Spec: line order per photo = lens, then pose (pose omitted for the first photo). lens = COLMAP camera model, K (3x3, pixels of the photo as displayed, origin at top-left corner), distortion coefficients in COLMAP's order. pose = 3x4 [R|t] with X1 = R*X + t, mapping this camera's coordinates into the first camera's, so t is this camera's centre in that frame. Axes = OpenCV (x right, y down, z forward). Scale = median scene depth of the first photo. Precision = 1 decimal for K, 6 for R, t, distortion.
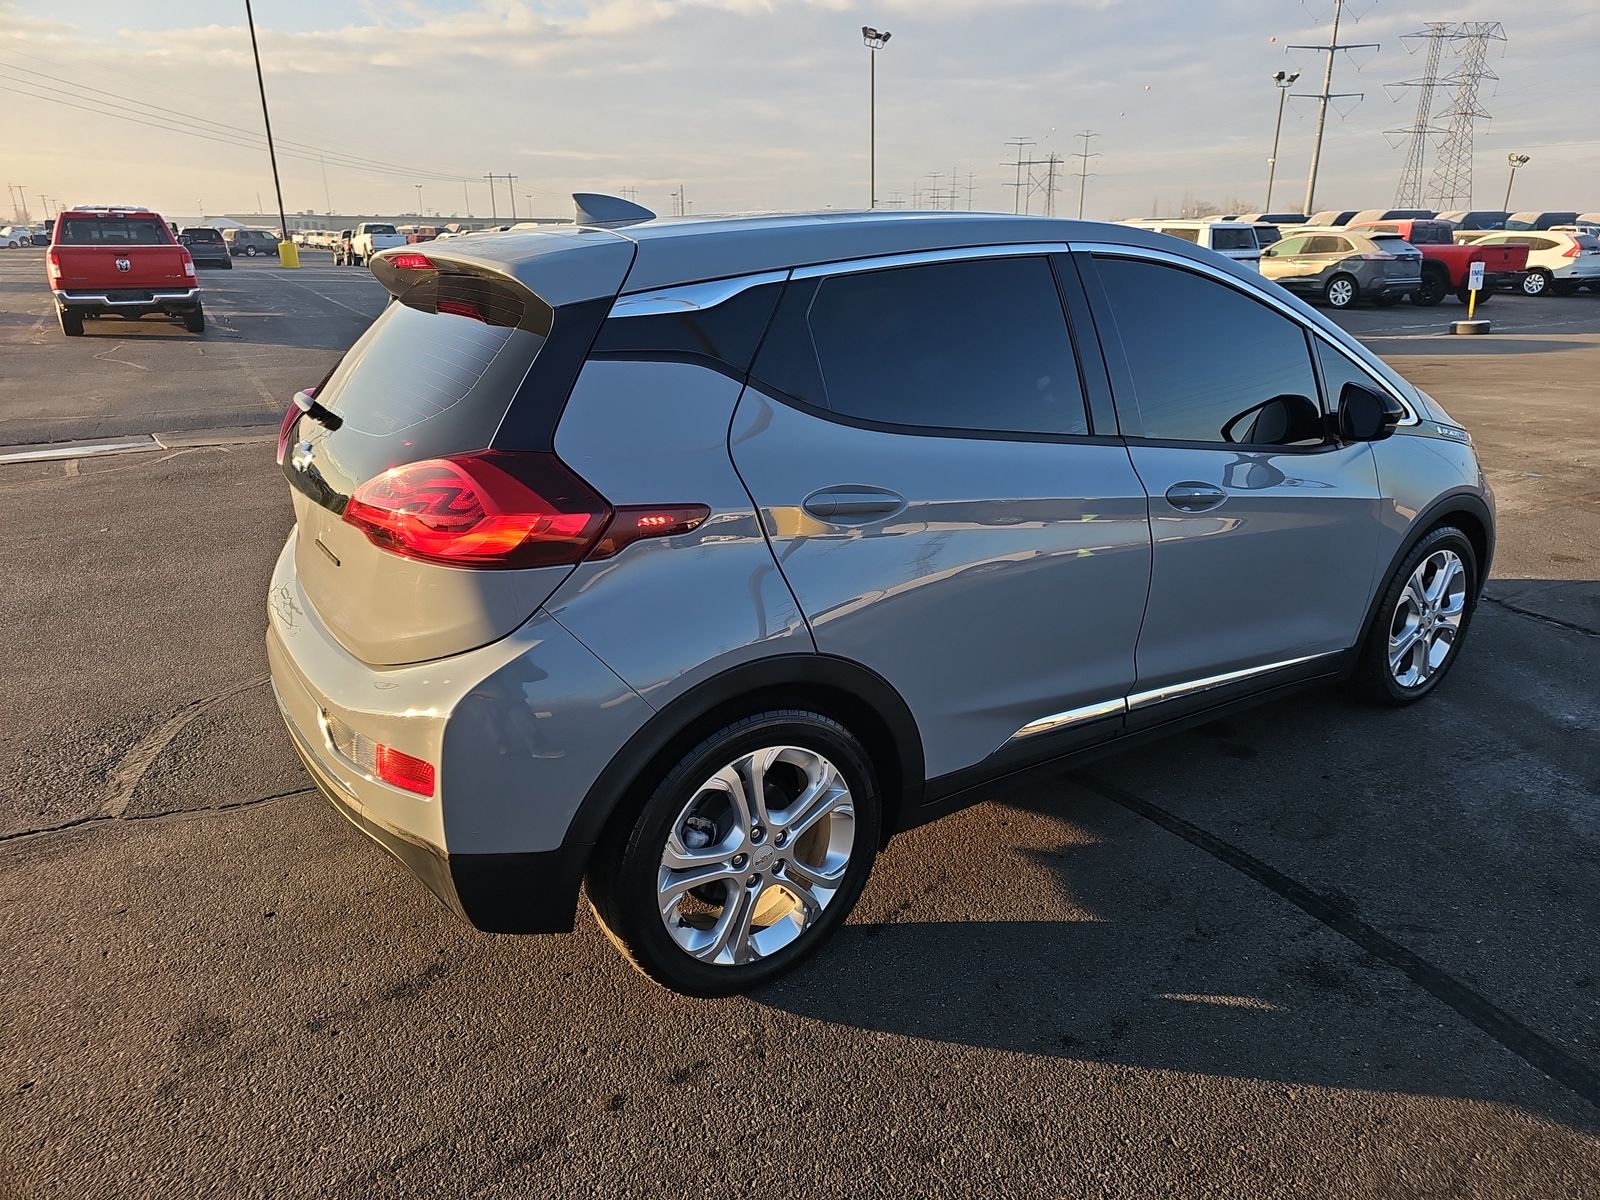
lens RADIAL K [[1036.6, 0, 800.7], [0, 1036.6, 601.6], [0, 0, 1]] dist [0.001163, -0.005926]
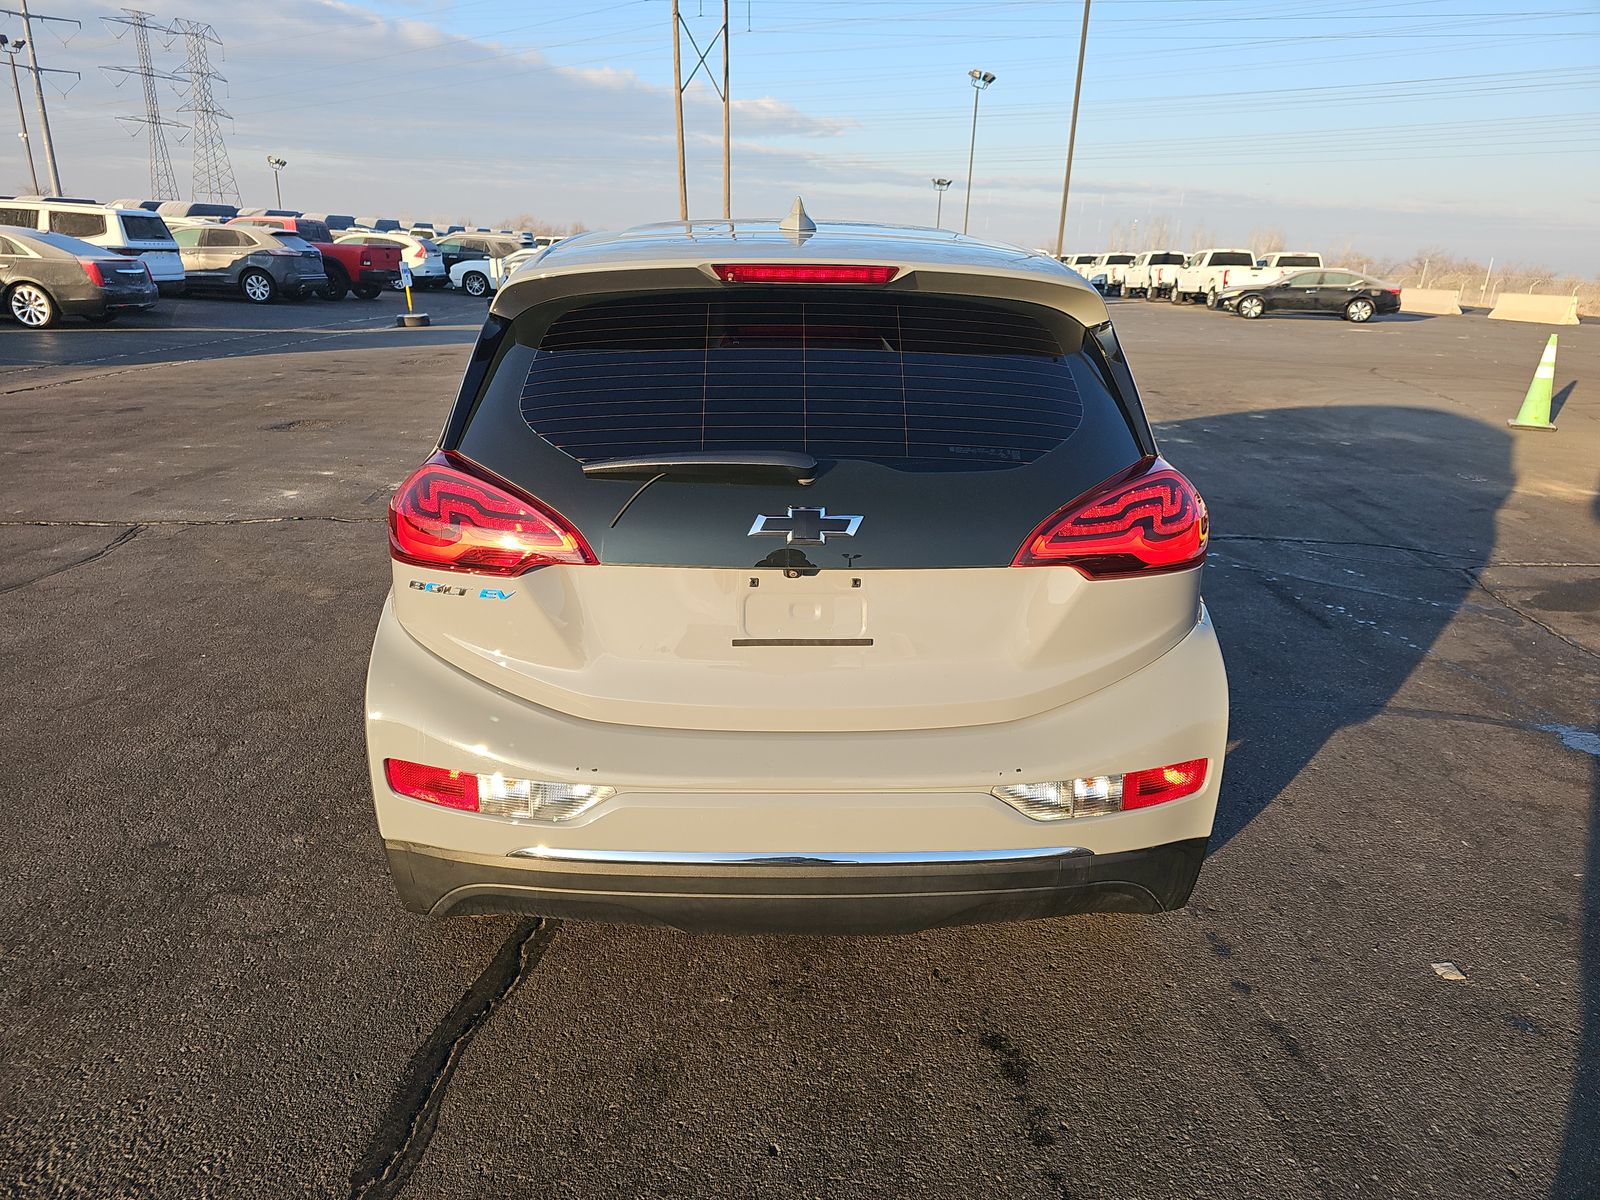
lens RADIAL K [[1036.6, 0, 801.2], [0, 1036.6, 598.2], [0, 0, 1]] dist [0.001163, -0.005926]
pose [[0.496596, -0.242270, 0.833486, -0.120935], [0.238796, 0.961335, 0.137156, -0.023065], [-0.834487, 0.130922, 0.535248, 0.070894]]
